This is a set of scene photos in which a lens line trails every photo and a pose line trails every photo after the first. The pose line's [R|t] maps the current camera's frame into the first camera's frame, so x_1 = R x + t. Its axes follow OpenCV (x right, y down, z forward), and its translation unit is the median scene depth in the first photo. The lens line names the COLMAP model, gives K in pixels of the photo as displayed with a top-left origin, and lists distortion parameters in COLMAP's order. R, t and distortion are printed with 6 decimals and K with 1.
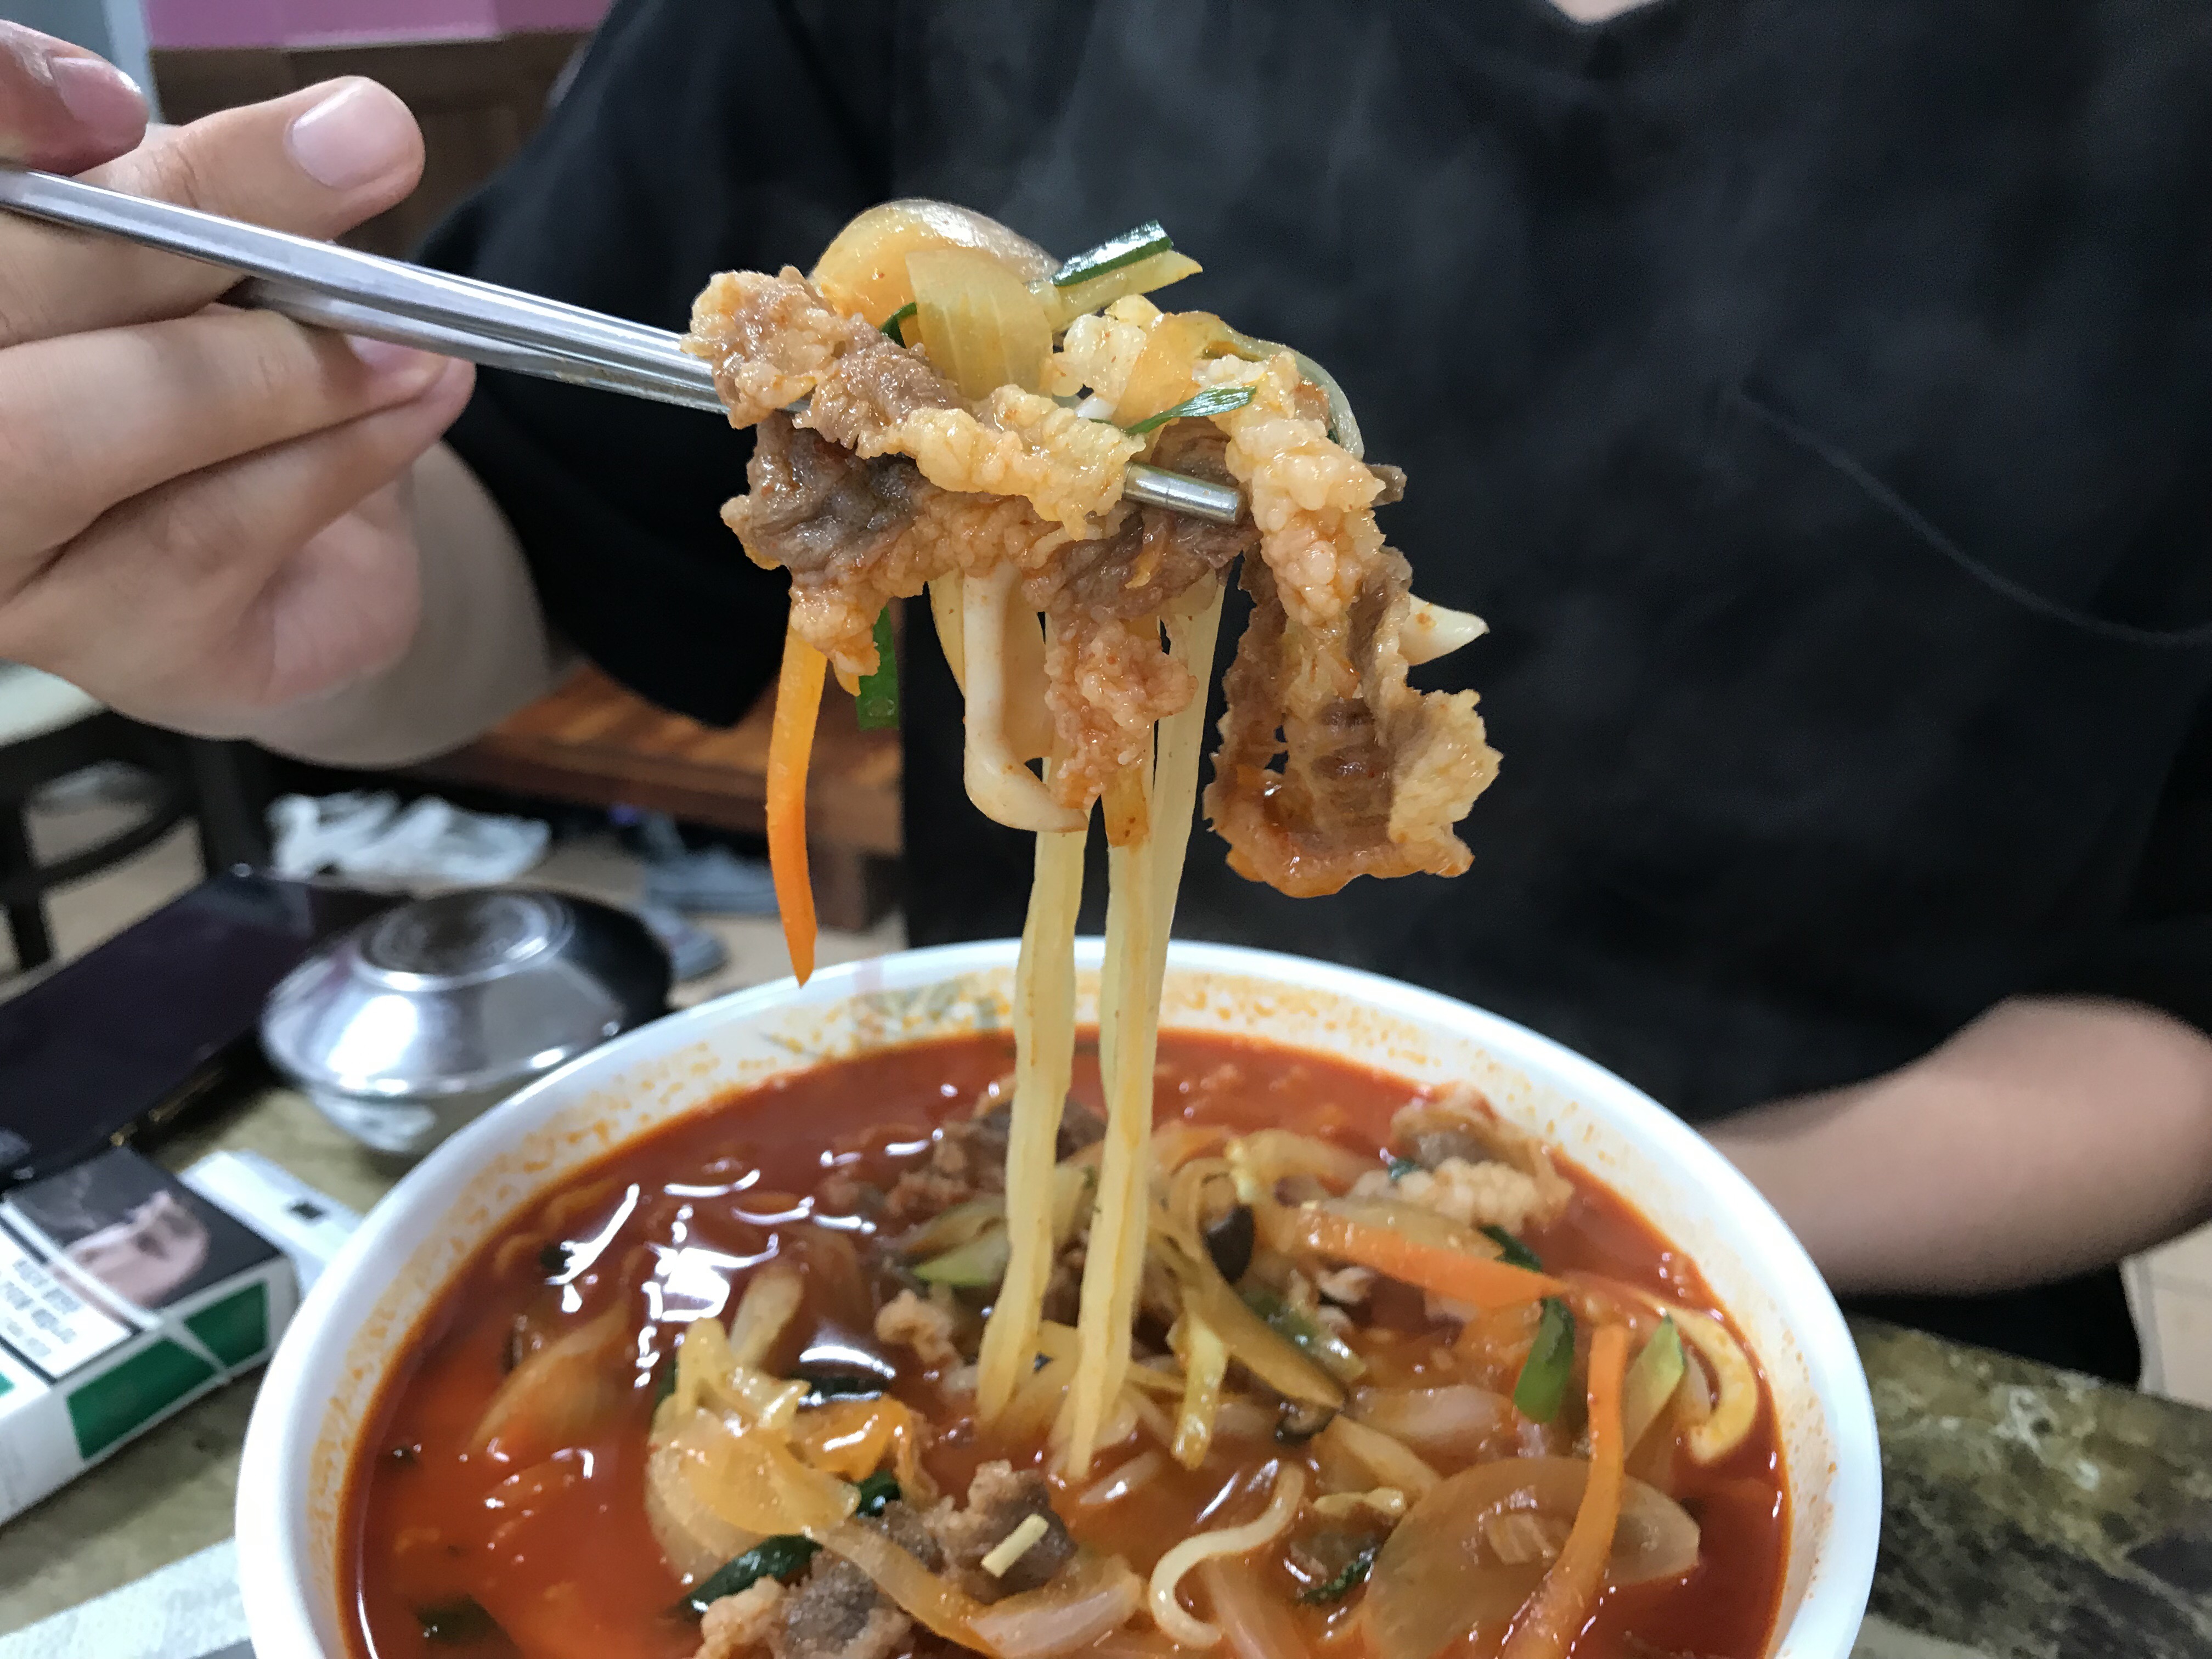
lens RADIAL K [[1875.8, 0, 1106.0], [0, 1875.8, 829.5], [0, 0, 1]] dist [0.009188, 0.000412]
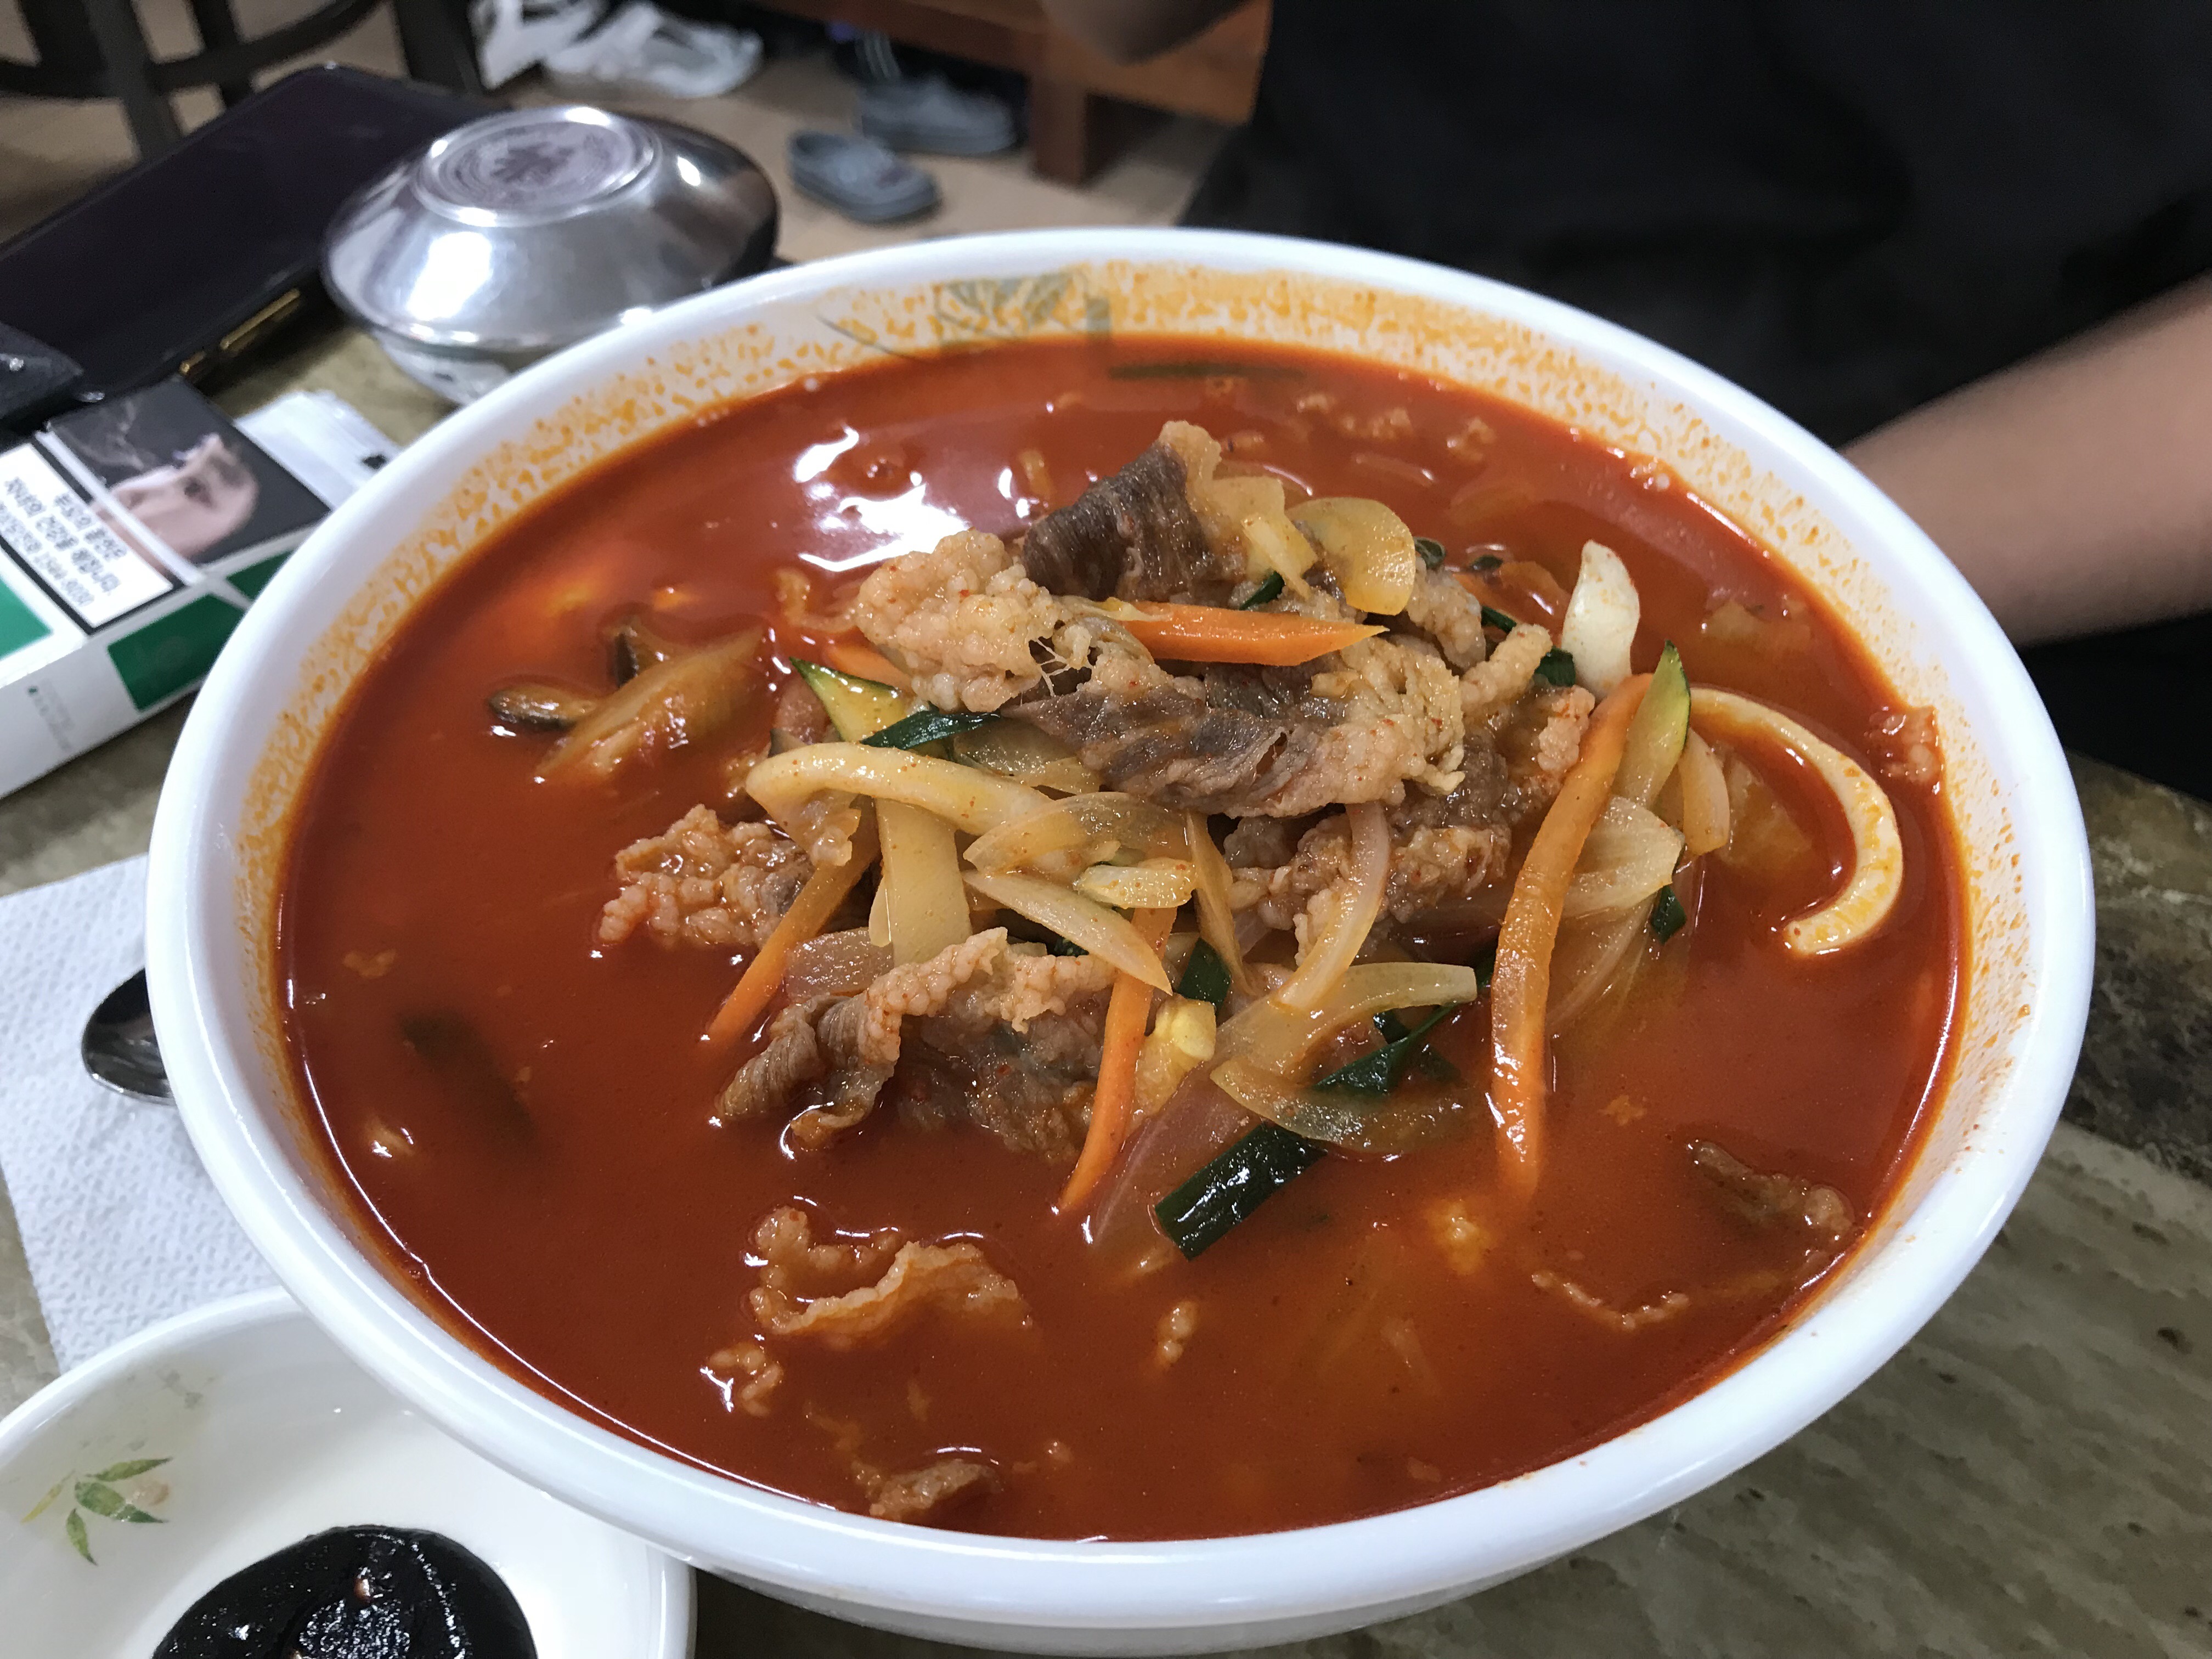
lens RADIAL K [[1875.8, 0, 1106.0], [0, 1875.8, 829.5], [0, 0, 1]] dist [0.009188, 0.000412]
pose [[0.989040, 0.112282, -0.095881, 0.043403], [-0.068776, 0.924974, 0.373756, -0.002091], [0.130654, -0.363065, 0.922558, 0.152412]]
